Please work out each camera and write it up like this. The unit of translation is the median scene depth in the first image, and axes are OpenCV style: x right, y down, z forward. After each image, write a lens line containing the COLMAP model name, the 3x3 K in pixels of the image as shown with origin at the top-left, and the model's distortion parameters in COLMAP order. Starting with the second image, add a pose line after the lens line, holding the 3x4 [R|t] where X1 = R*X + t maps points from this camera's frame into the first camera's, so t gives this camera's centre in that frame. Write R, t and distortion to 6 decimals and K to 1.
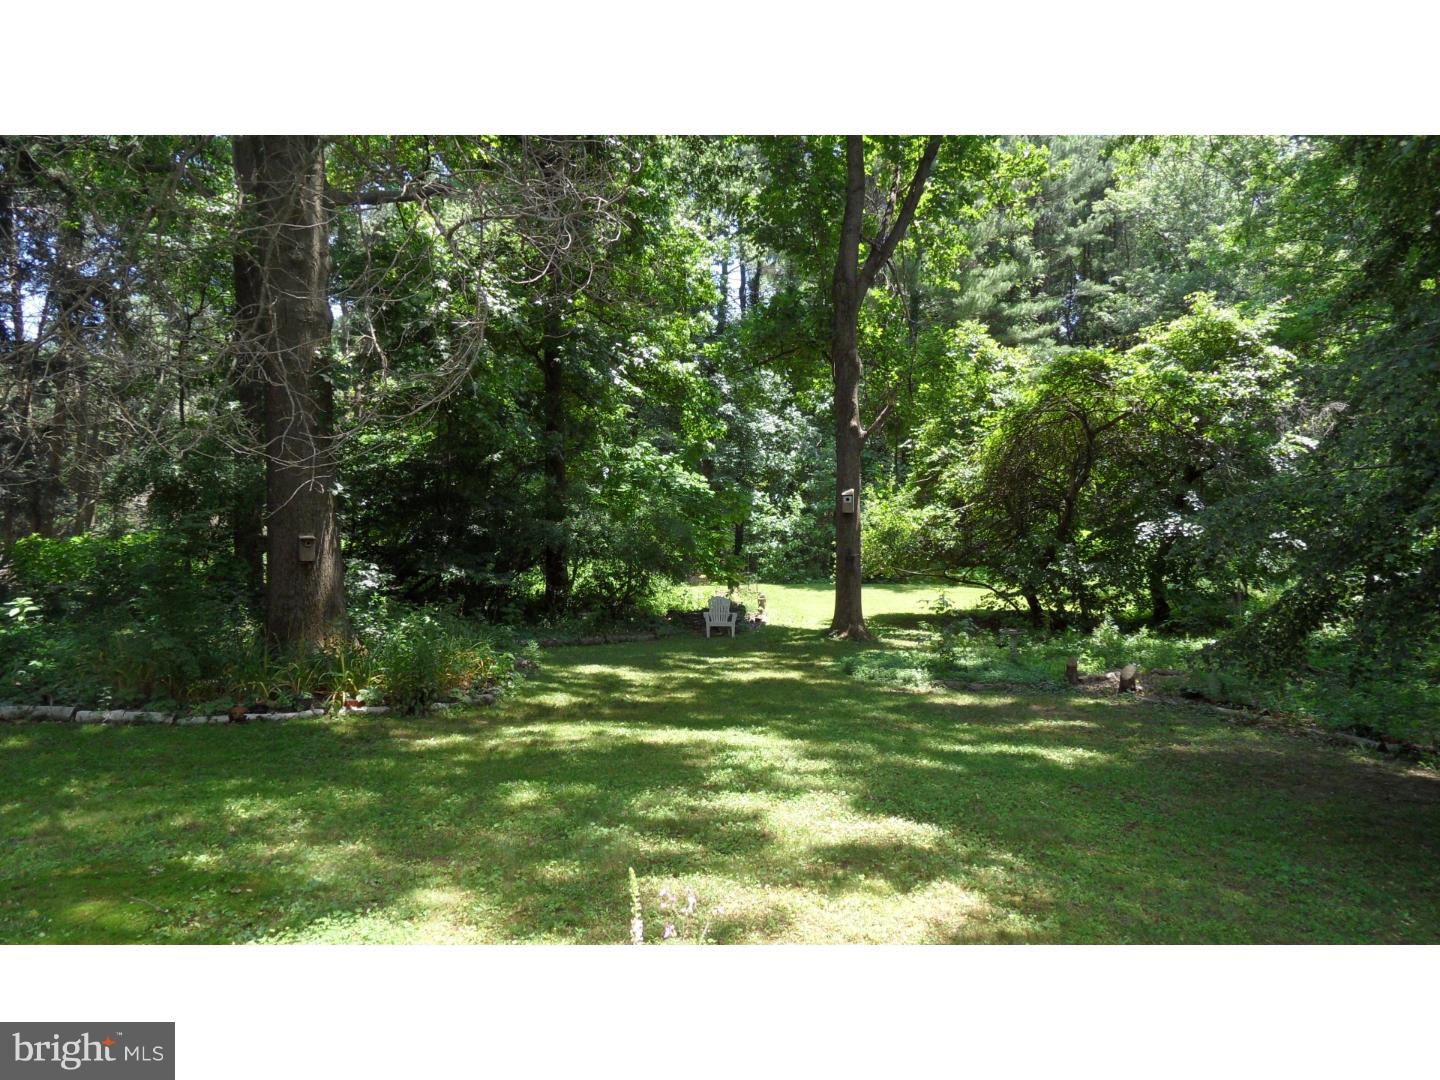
lens RADIAL K [[1047.6, 0, 720.0], [0, 1047.6, 540.0], [0, 0, 1]] dist [-0.022424, 0.004347]
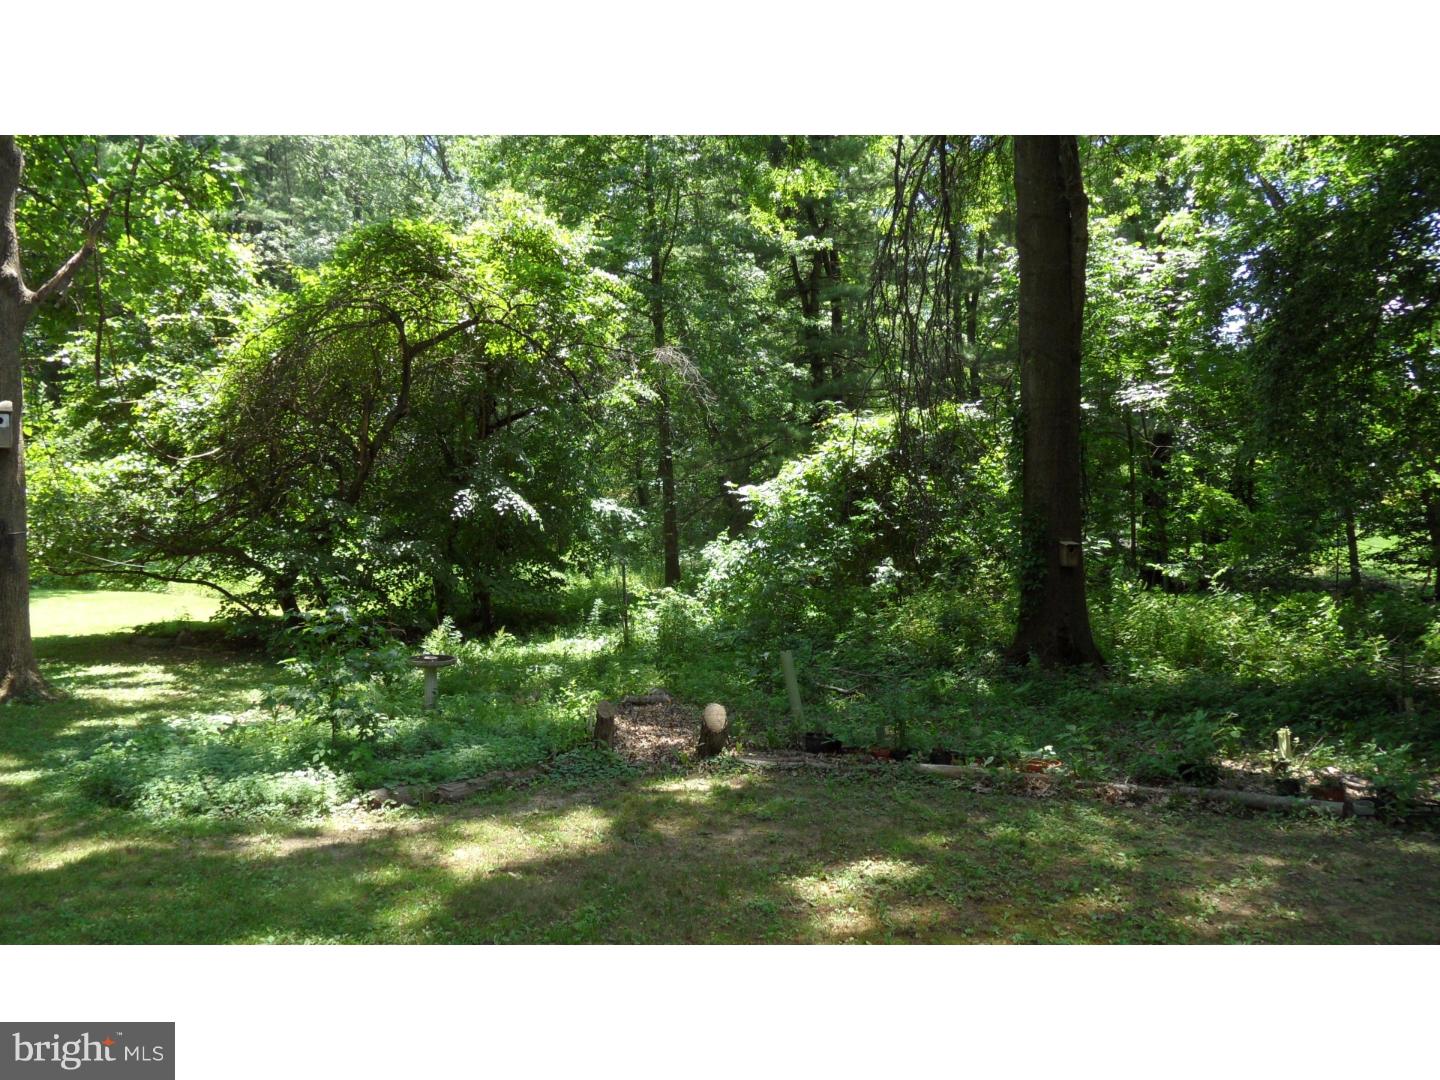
lens RADIAL K [[1047.6, 0, 720.0], [0, 1047.6, 540.0], [0, 0, 1]] dist [-0.022424, 0.004347]
pose [[0.674393, -0.018485, 0.738141, -0.011069], [0.014897, 0.999824, 0.011428, 0.016486], [-0.738222, 0.003289, 0.674549, 0.395653]]
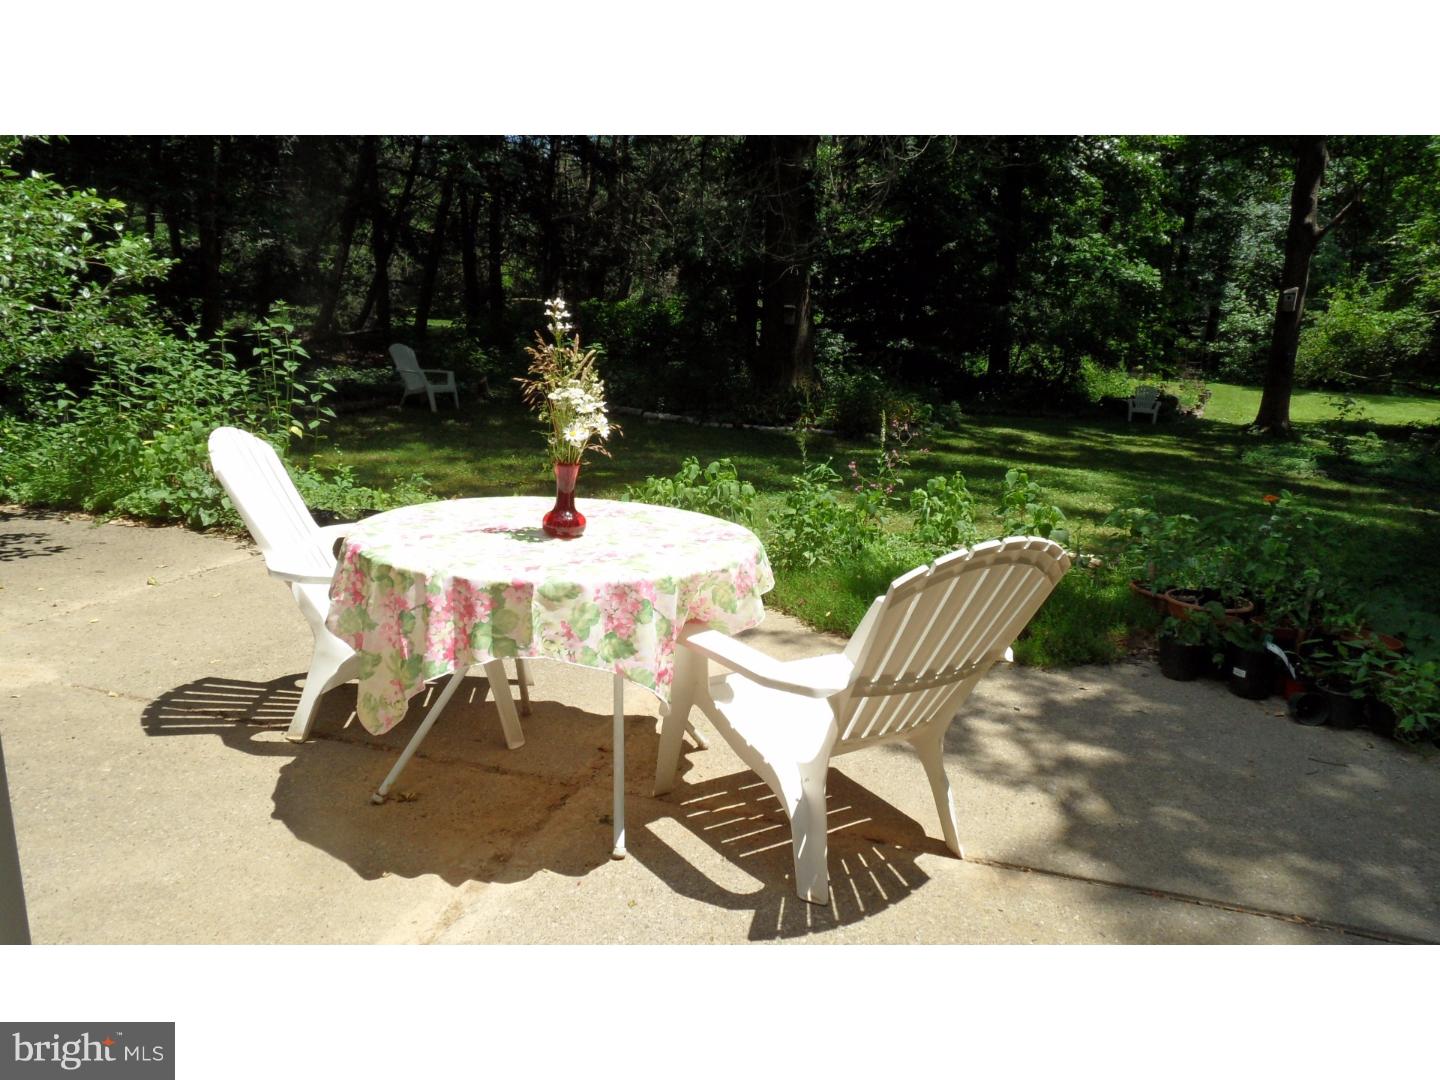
lens RADIAL K [[1047.6, 0, 720.0], [0, 1047.6, 540.0], [0, 0, 1]] dist [-0.022424, 0.004347]
pose [[0.901660, 0.136190, -0.410440, 0.066731], [-0.051701, 0.976256, 0.210358, 0.006916], [0.429344, -0.168451, 0.887293, -0.162426]]
